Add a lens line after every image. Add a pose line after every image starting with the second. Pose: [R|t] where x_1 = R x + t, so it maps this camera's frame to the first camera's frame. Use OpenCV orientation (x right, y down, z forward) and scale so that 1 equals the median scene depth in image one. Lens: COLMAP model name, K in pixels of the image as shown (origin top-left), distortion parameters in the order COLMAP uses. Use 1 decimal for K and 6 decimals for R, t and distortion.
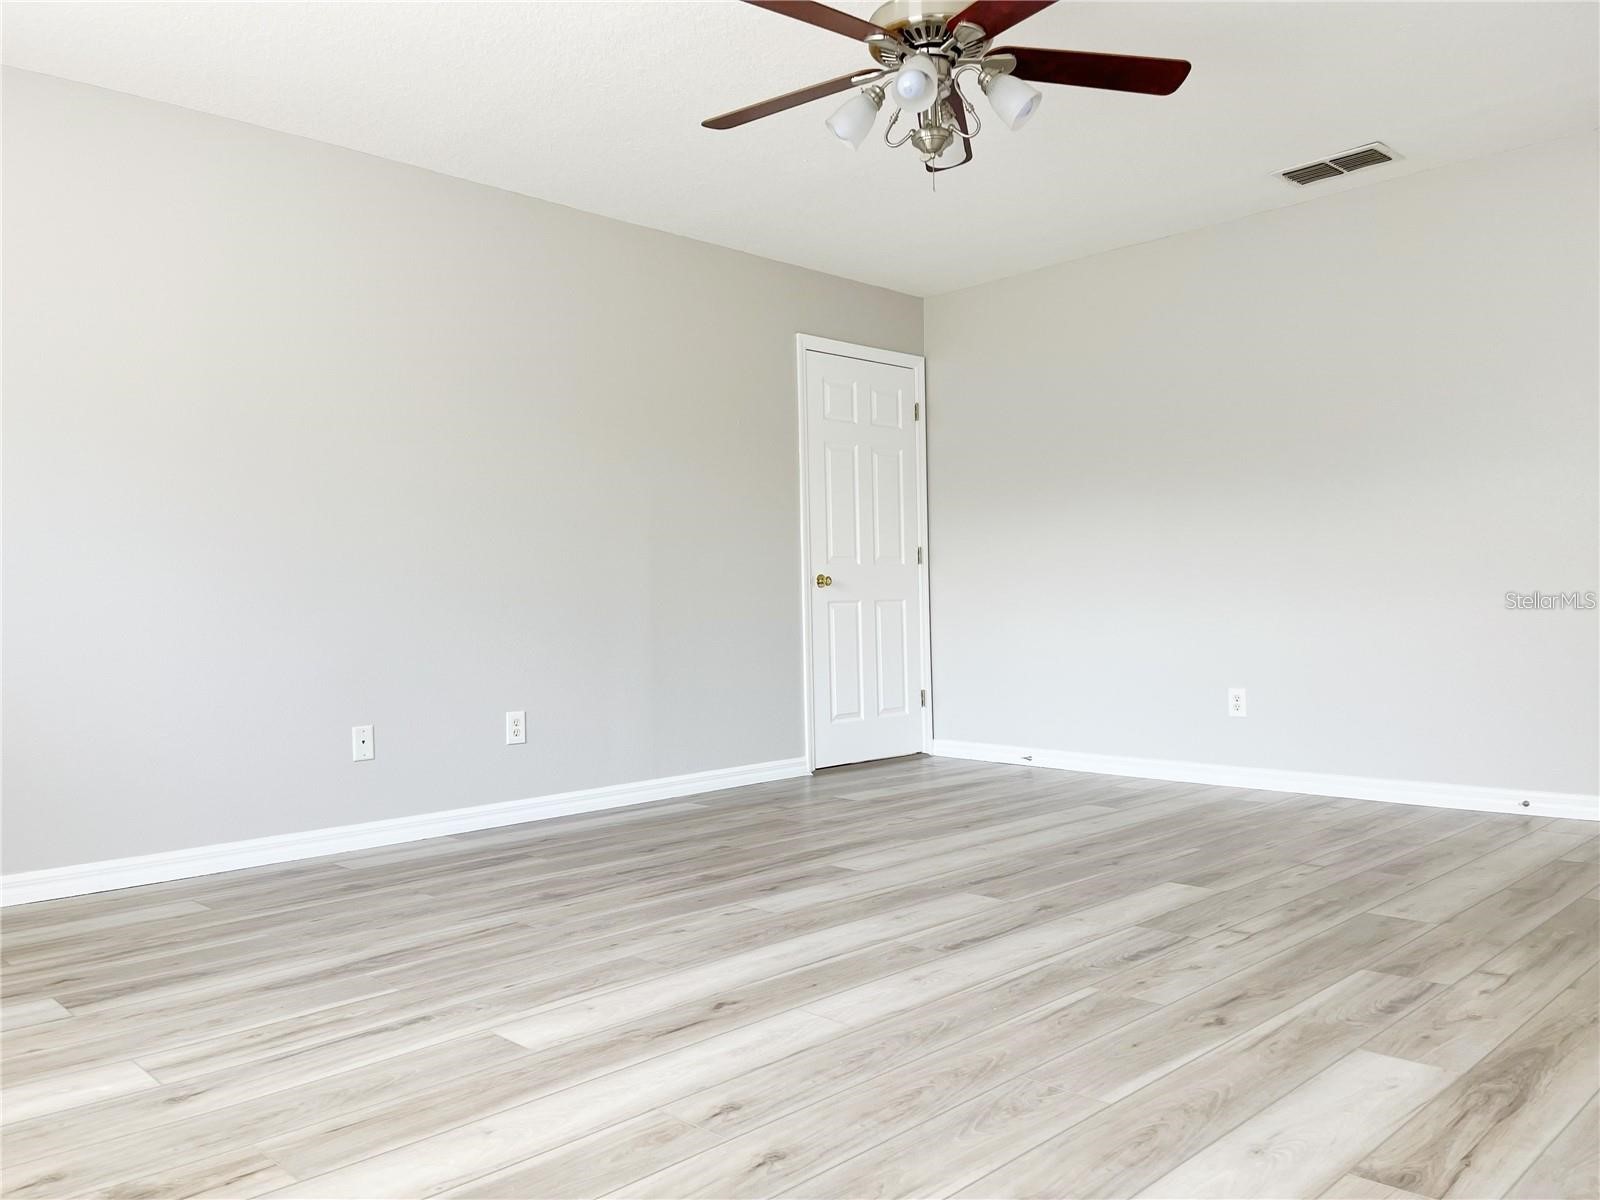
lens RADIAL K [[1211.2, 0, 791.8], [0, 1211.2, 608.0], [0, 0, 1]] dist [0.063599, -0.073835]
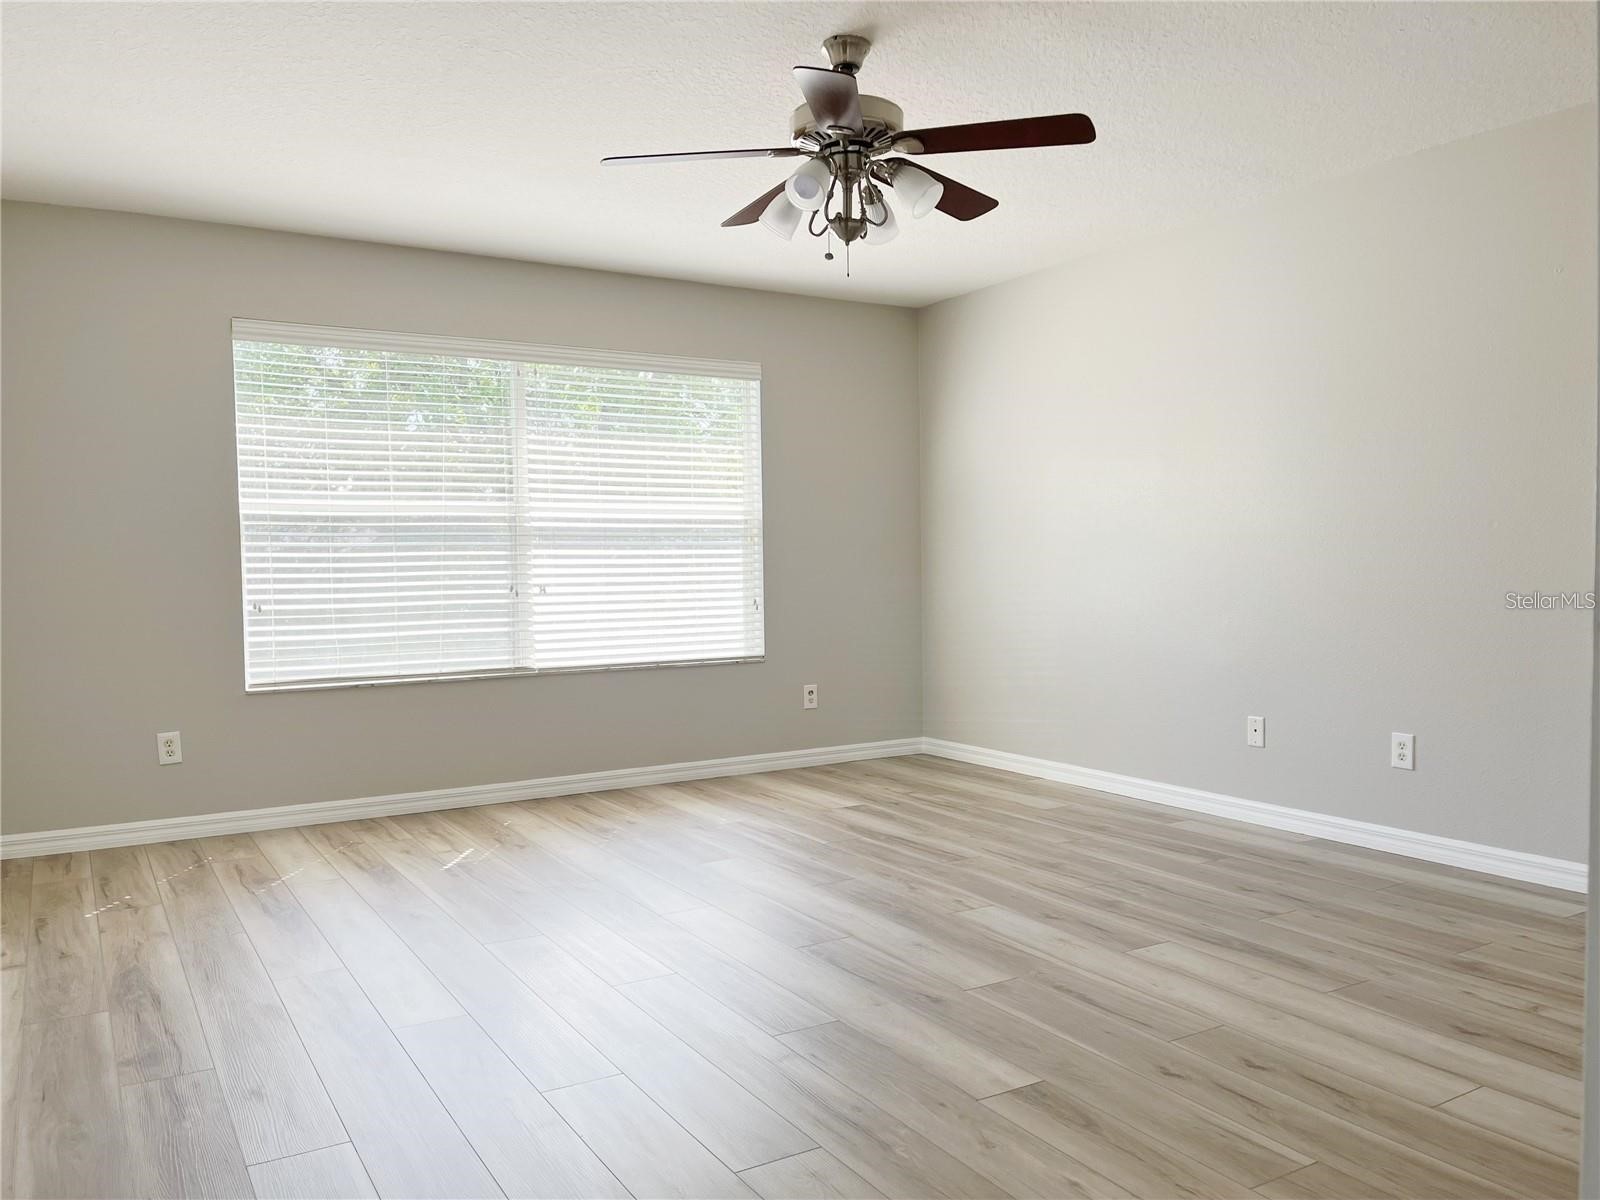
lens RADIAL K [[1211.2, 0, 799.8], [0, 1211.2, 600.4], [0, 0, 1]] dist [0.063599, -0.073835]
pose [[-0.224835, 0.059456, -0.972581, 1.122552], [0.019520, 0.998211, 0.056511, -0.111383], [0.974201, -0.006279, -0.225594, 1.121308]]
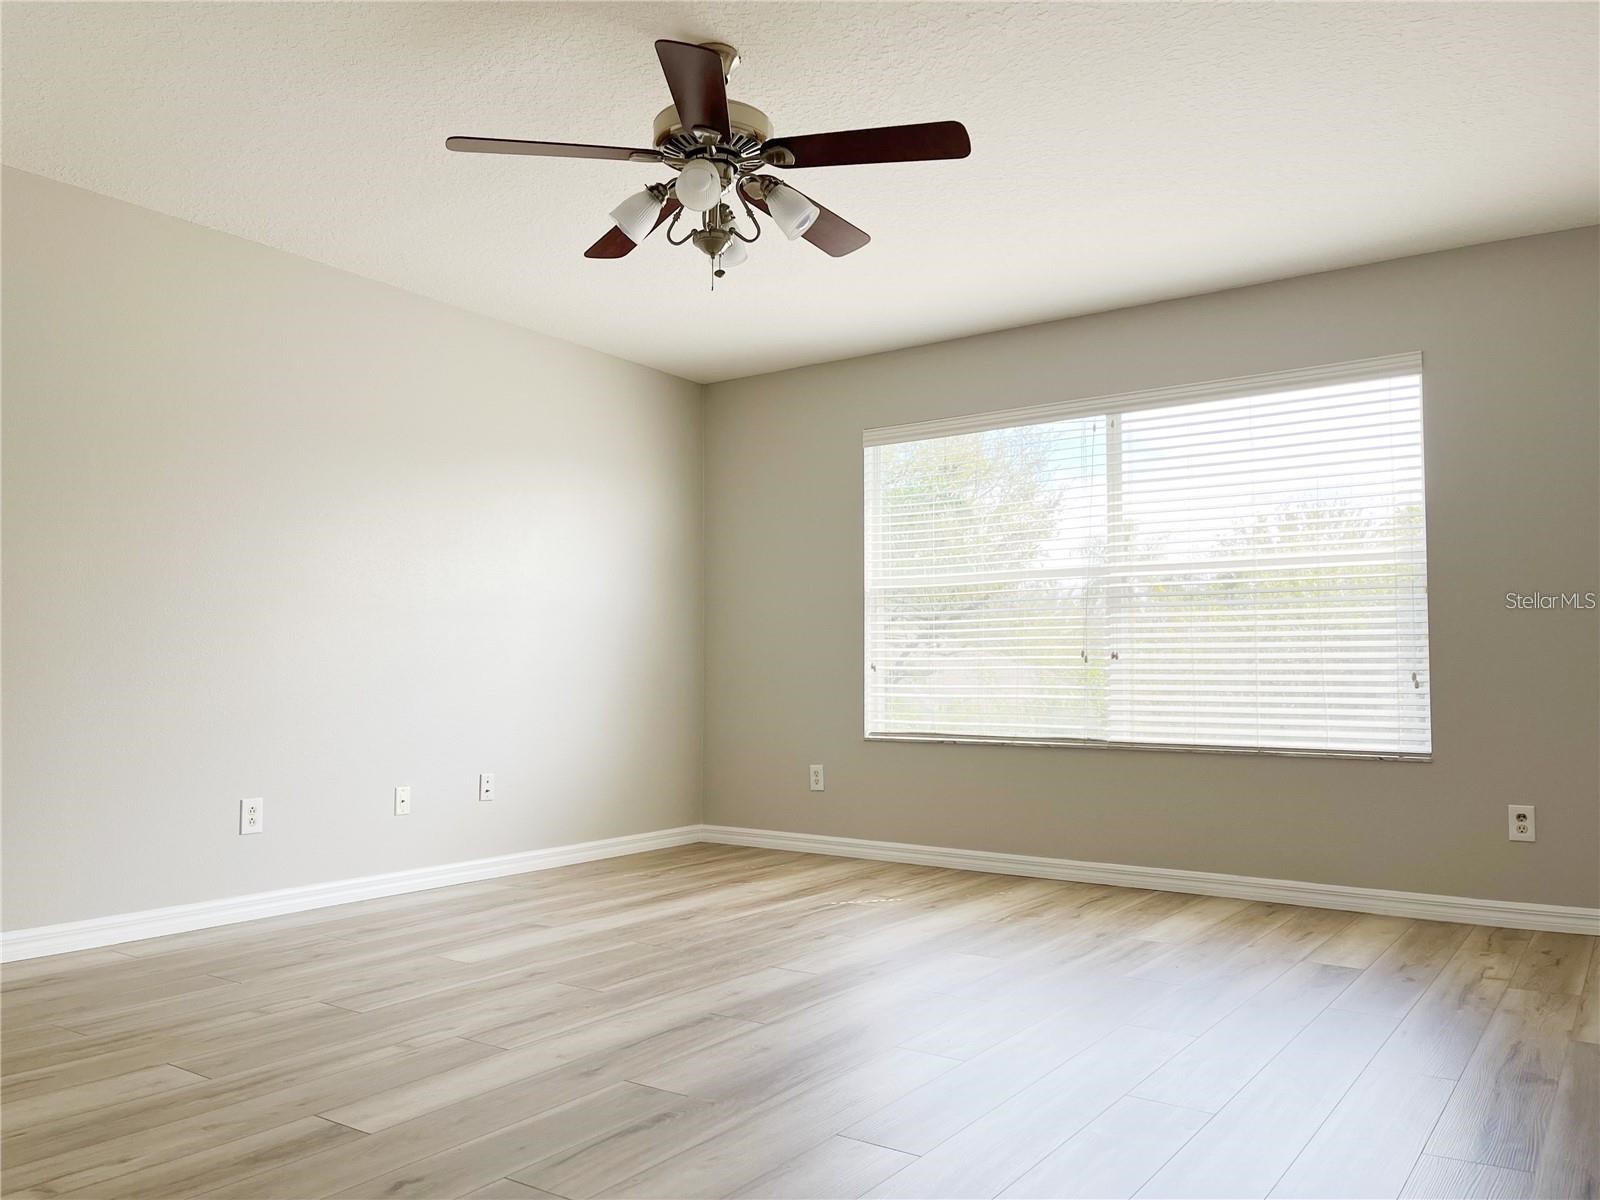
lens RADIAL K [[1211.2, 0, 805.9], [0, 1211.2, 595.4], [0, 0, 1]] dist [0.063599, -0.073835]
pose [[-0.979498, 0.005328, -0.201385, 0.231765], [0.019185, 0.997574, -0.066921, -0.015284], [0.200540, -0.069412, -0.977223, 1.867399]]
